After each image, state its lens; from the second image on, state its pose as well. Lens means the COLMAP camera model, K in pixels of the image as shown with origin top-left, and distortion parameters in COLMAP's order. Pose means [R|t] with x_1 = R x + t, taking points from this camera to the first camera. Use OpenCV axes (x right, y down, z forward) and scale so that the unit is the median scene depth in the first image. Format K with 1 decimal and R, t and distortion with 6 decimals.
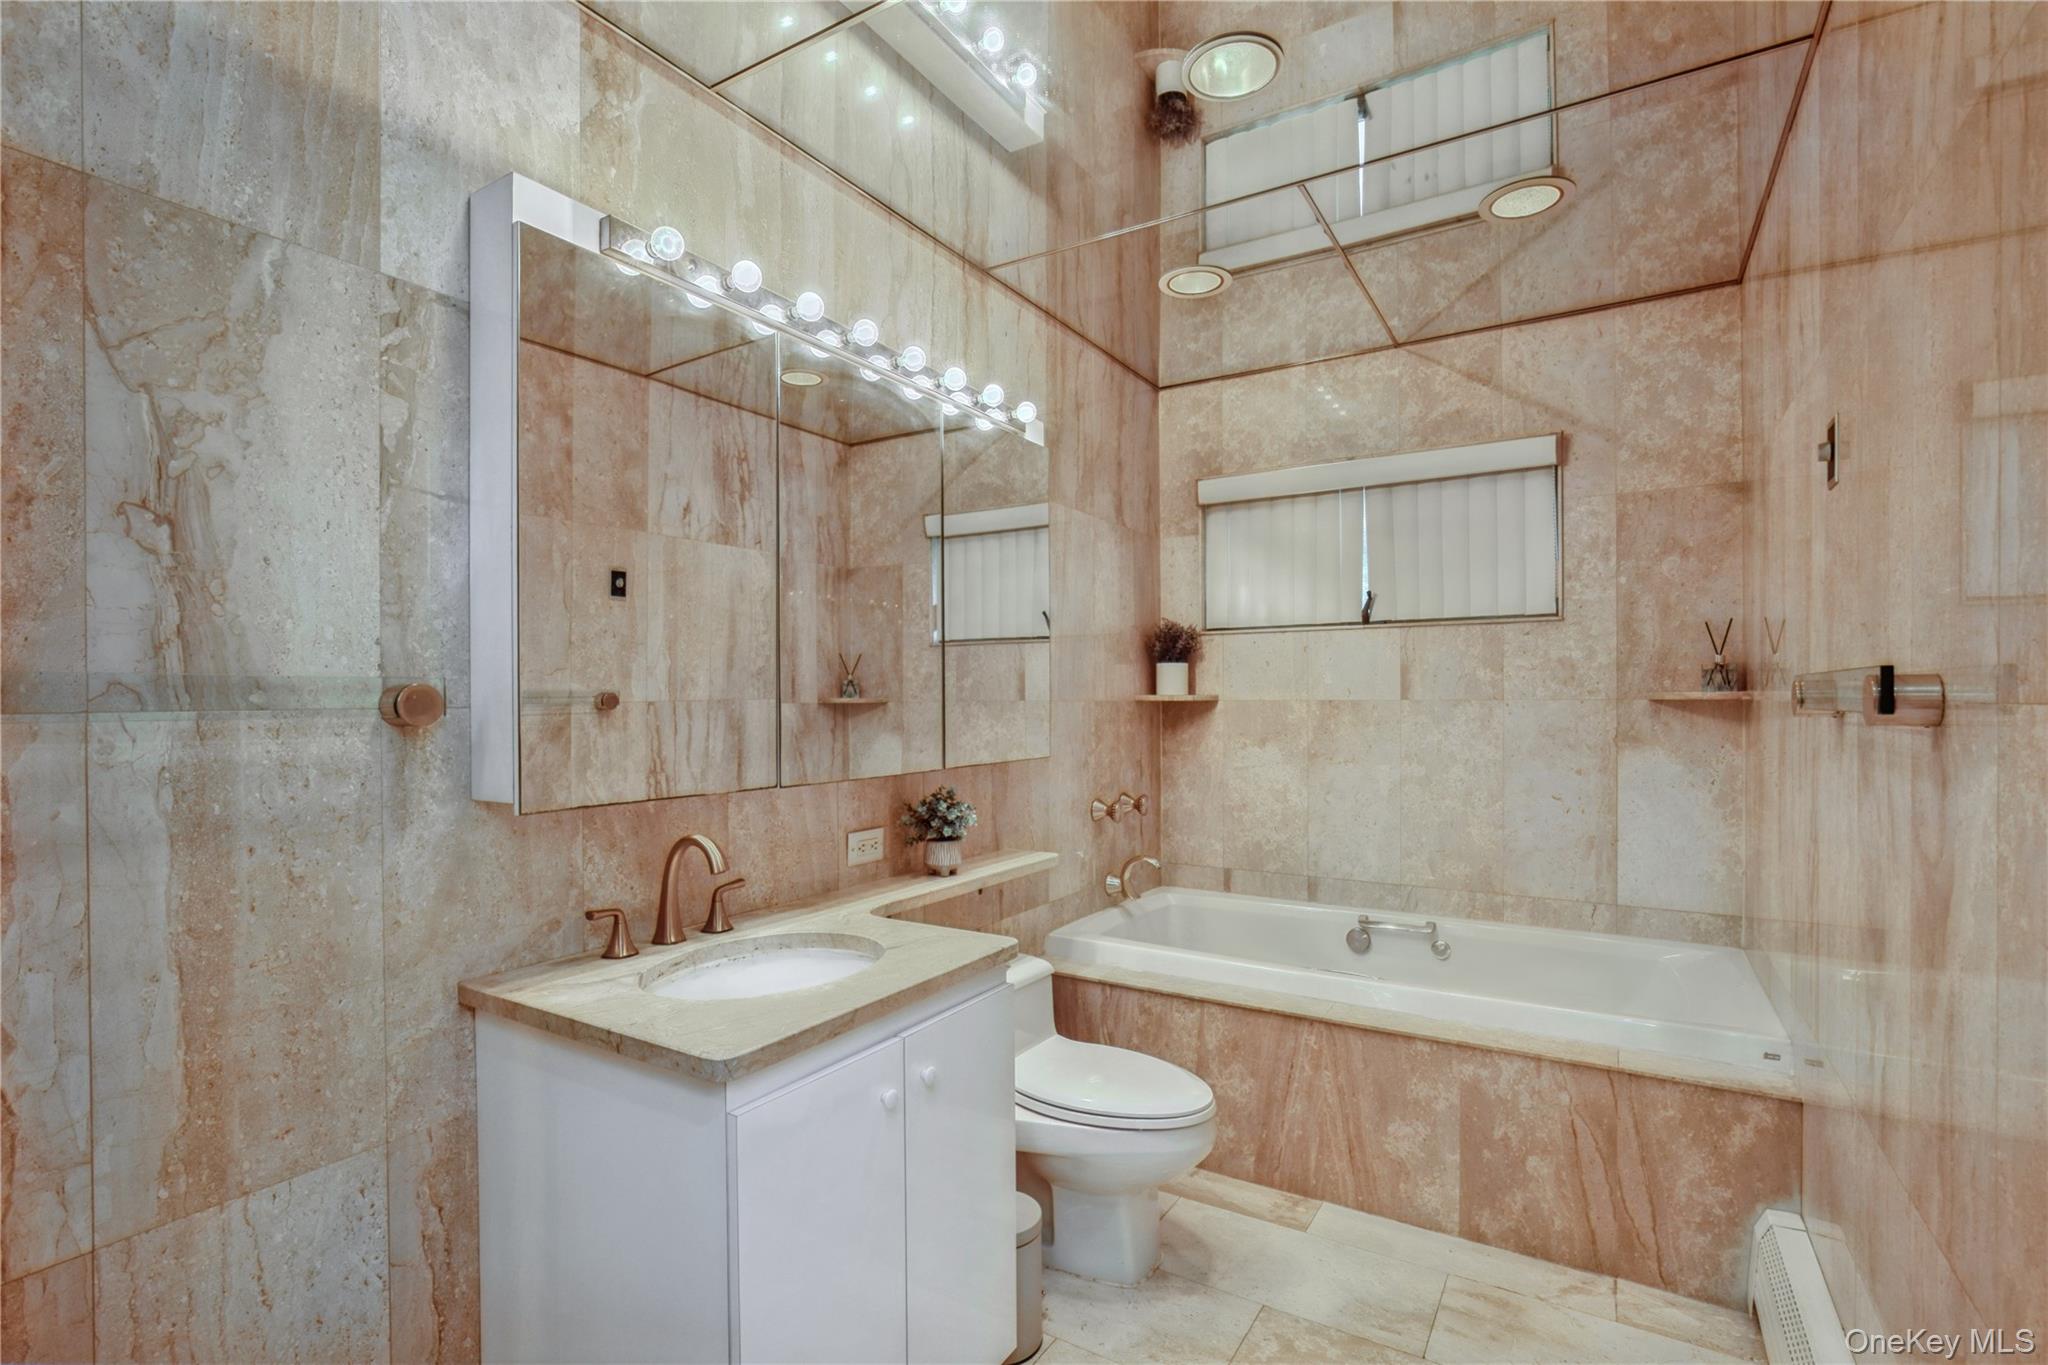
lens RADIAL K [[932.6, 0, 1035.9], [0, 932.6, 692.6], [0, 0, 1]] dist [0.002574, -0.000357]
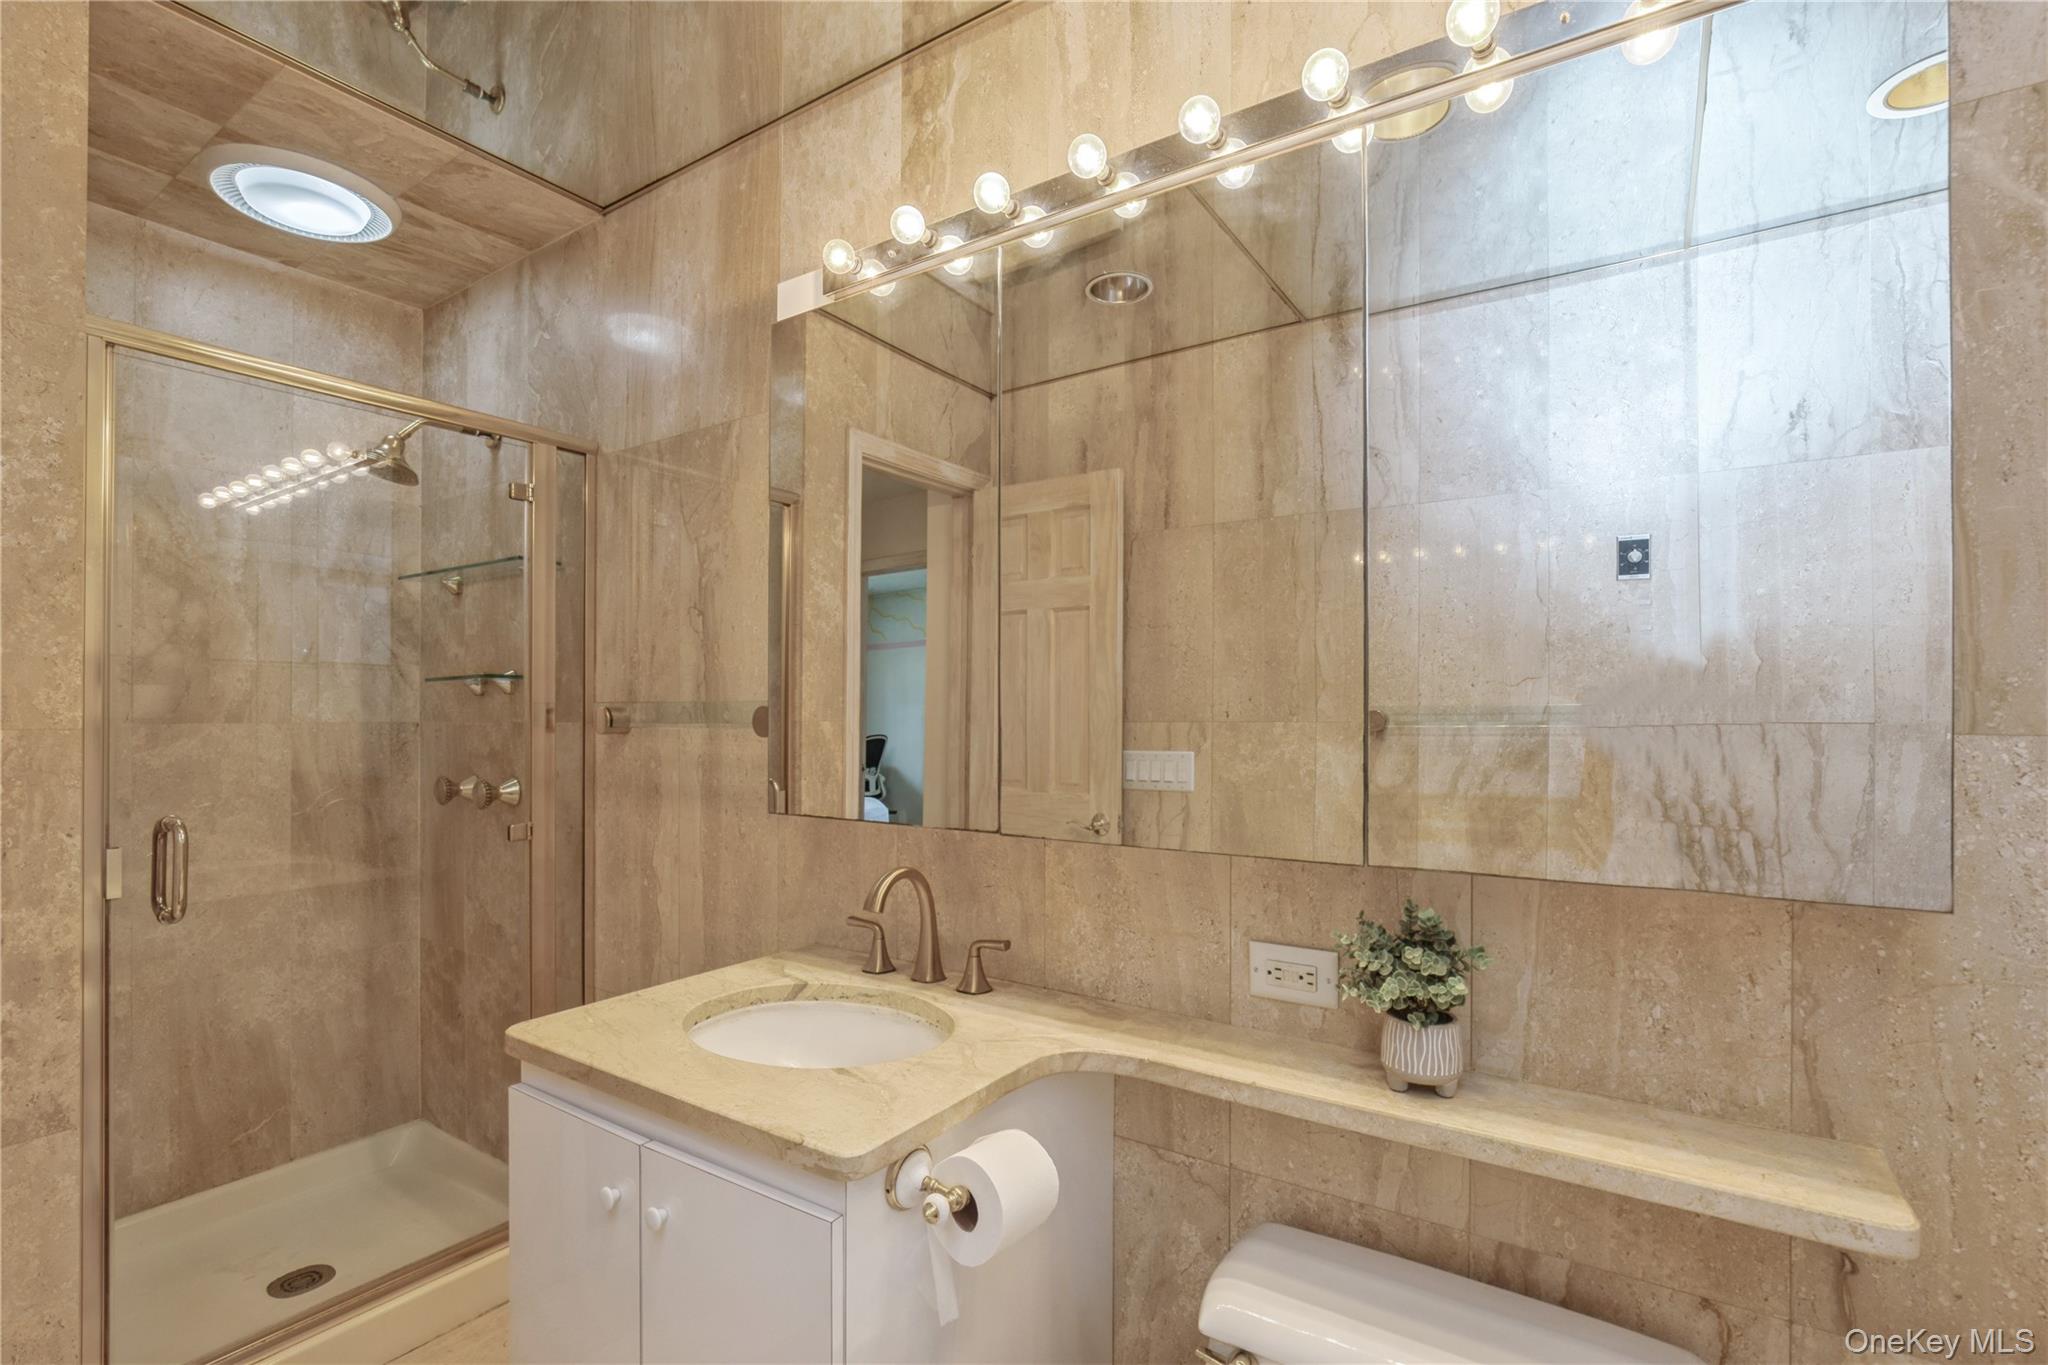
lens RADIAL K [[932.6, 0, 1097.0], [0, 932.6, 709.3], [0, 0, 1]] dist [0.002574, -0.000357]
pose [[-0.000632, 0.003427, -0.999994, 0.482197], [0.003412, 0.999988, 0.003424, -0.005430], [0.999994, -0.003410, -0.000643, 1.041835]]
